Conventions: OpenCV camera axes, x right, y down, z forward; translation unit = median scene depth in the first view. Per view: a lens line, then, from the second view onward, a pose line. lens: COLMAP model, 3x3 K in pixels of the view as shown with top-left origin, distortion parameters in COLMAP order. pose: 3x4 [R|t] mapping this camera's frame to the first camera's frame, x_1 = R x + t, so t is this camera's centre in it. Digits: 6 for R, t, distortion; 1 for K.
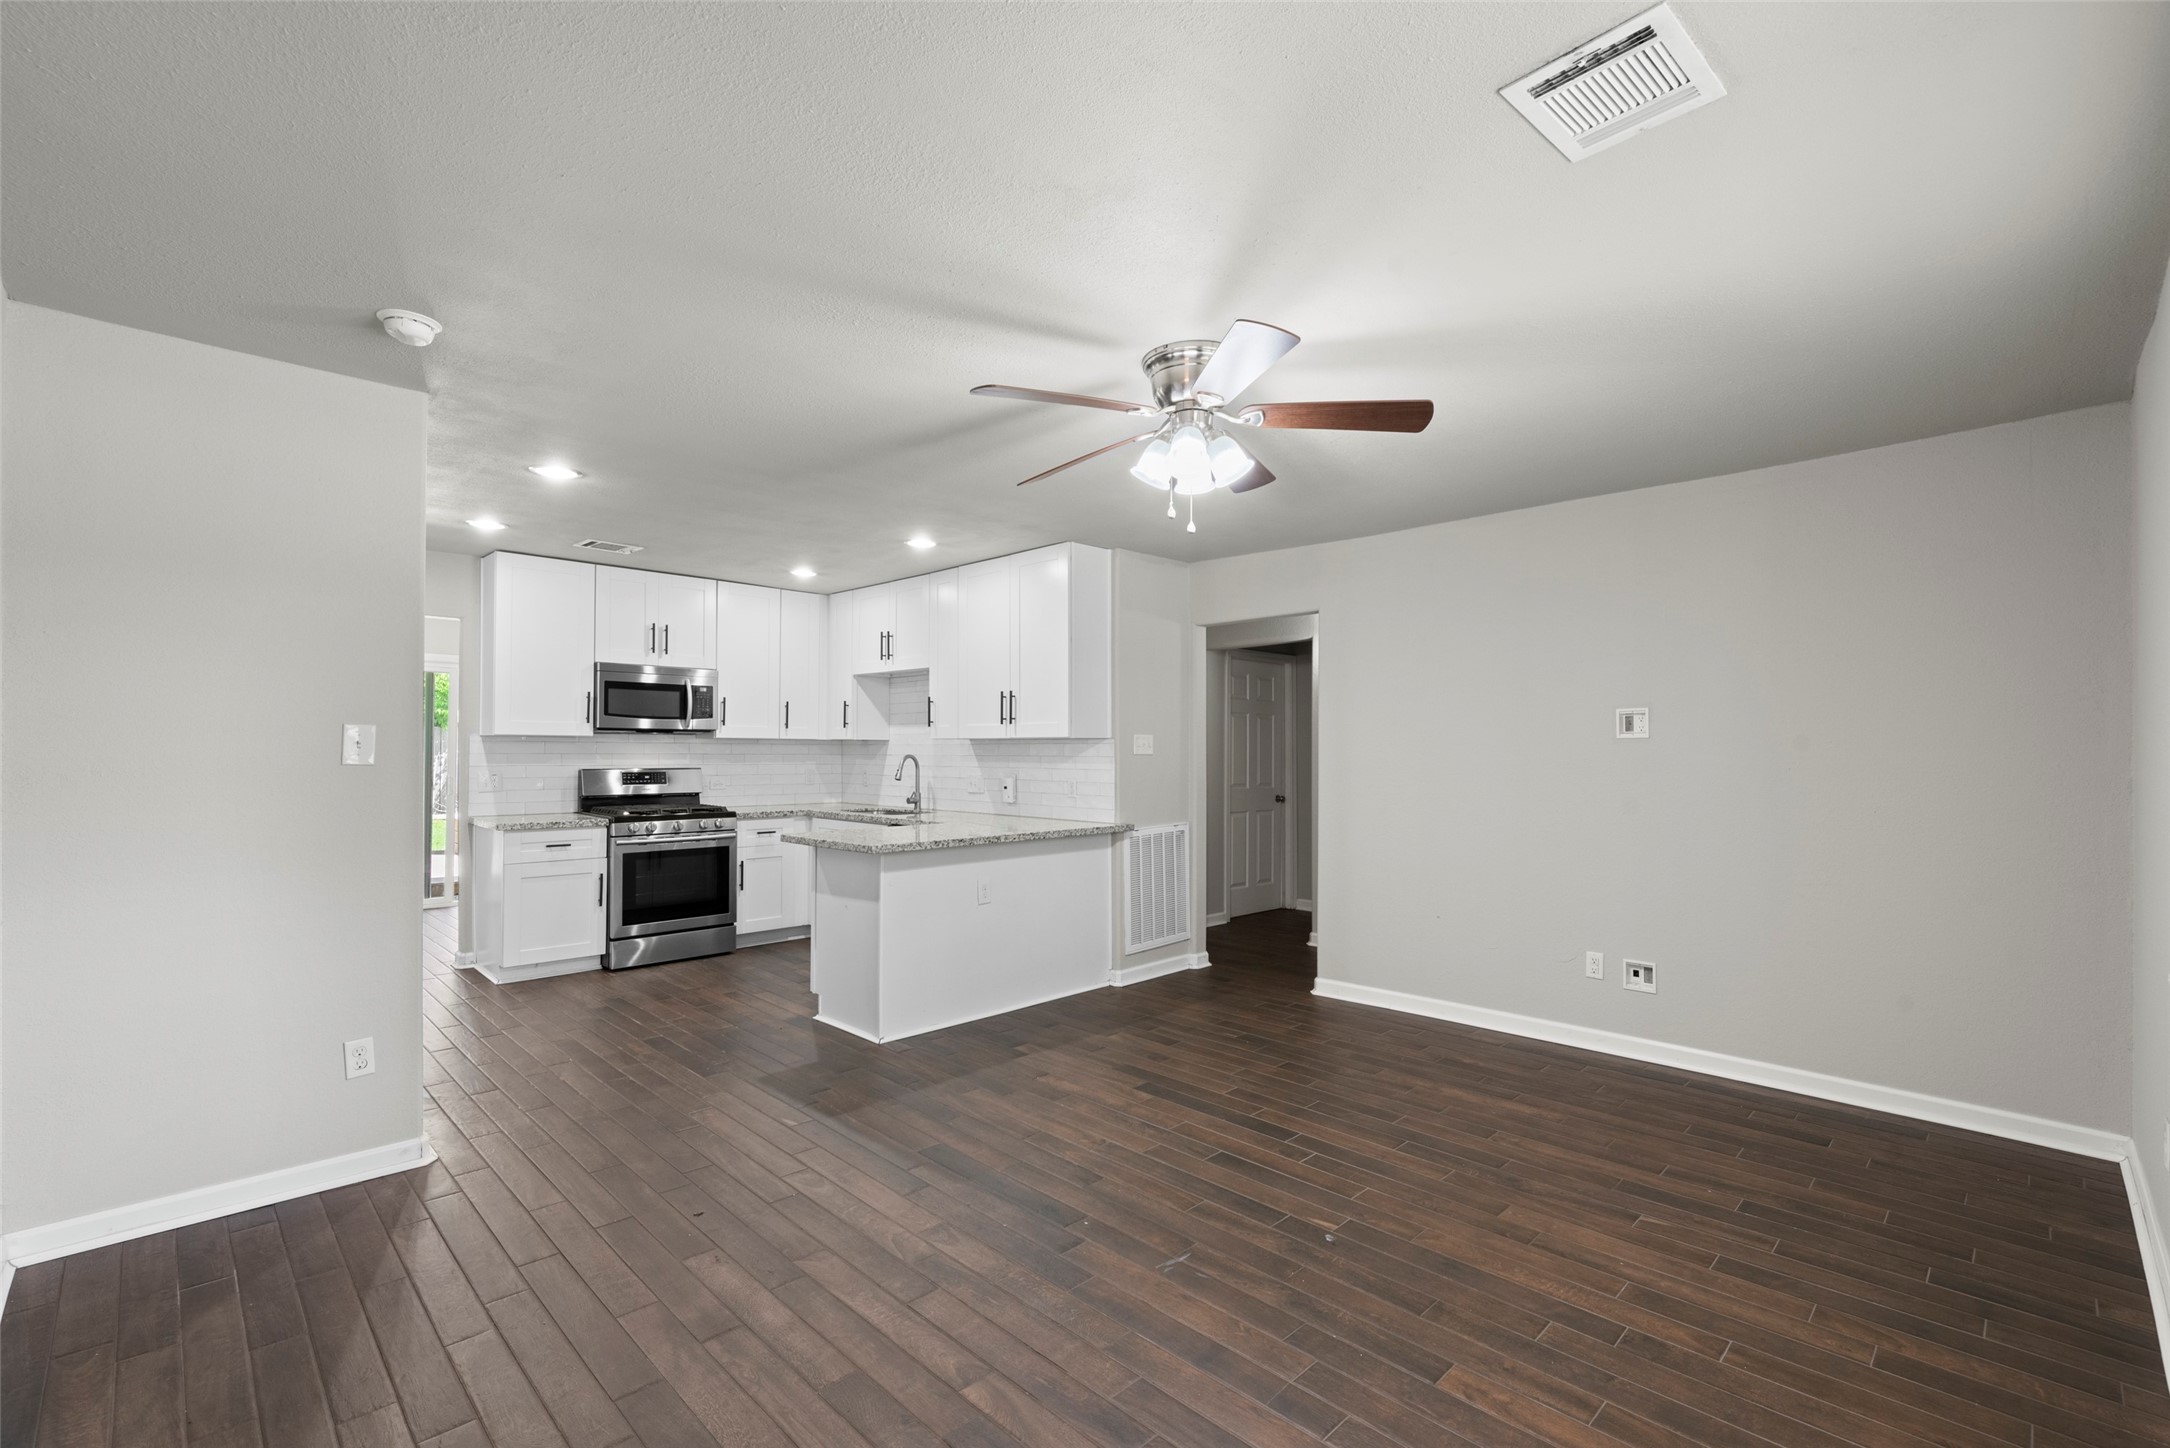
lens RADIAL K [[962.6, 0, 1086.3], [0, 962.6, 738.6], [0, 0, 1]] dist [0.005554, -0.001219]
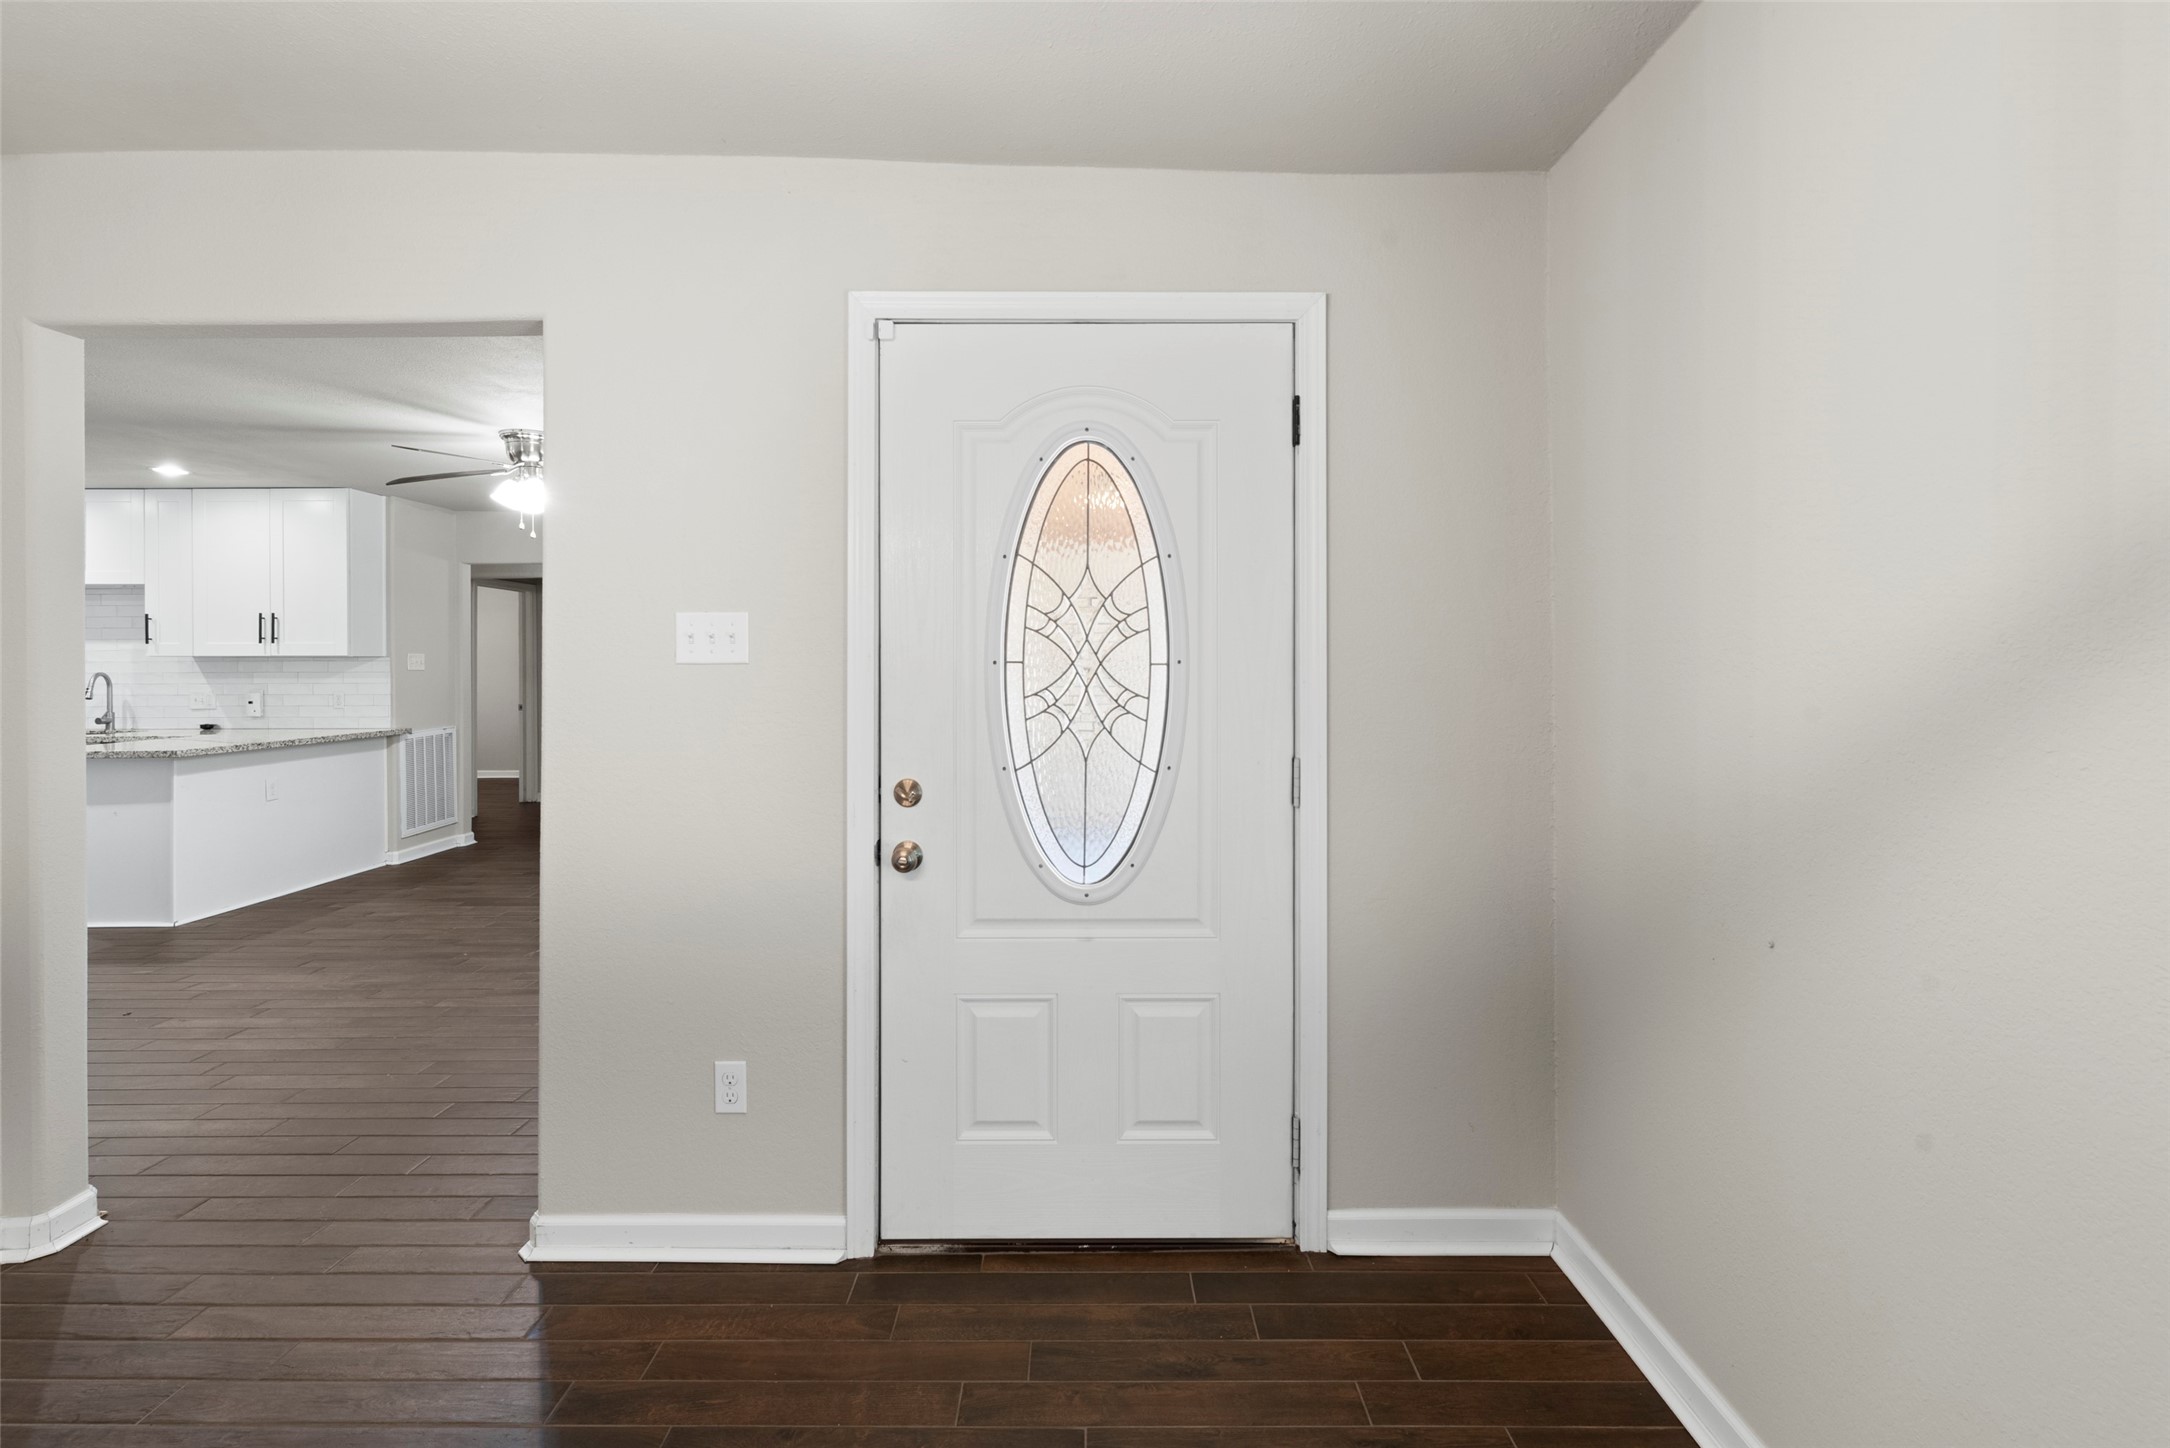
lens RADIAL K [[962.6, 0, 1082.7], [0, 962.6, 671.4], [0, 0, 1]] dist [0.005554, -0.001219]
pose [[0.711635, -0.009650, 0.702483, -0.193088], [-0.004271, 0.999828, 0.018061, -0.006754], [-0.702536, -0.015853, 0.711472, -0.431852]]
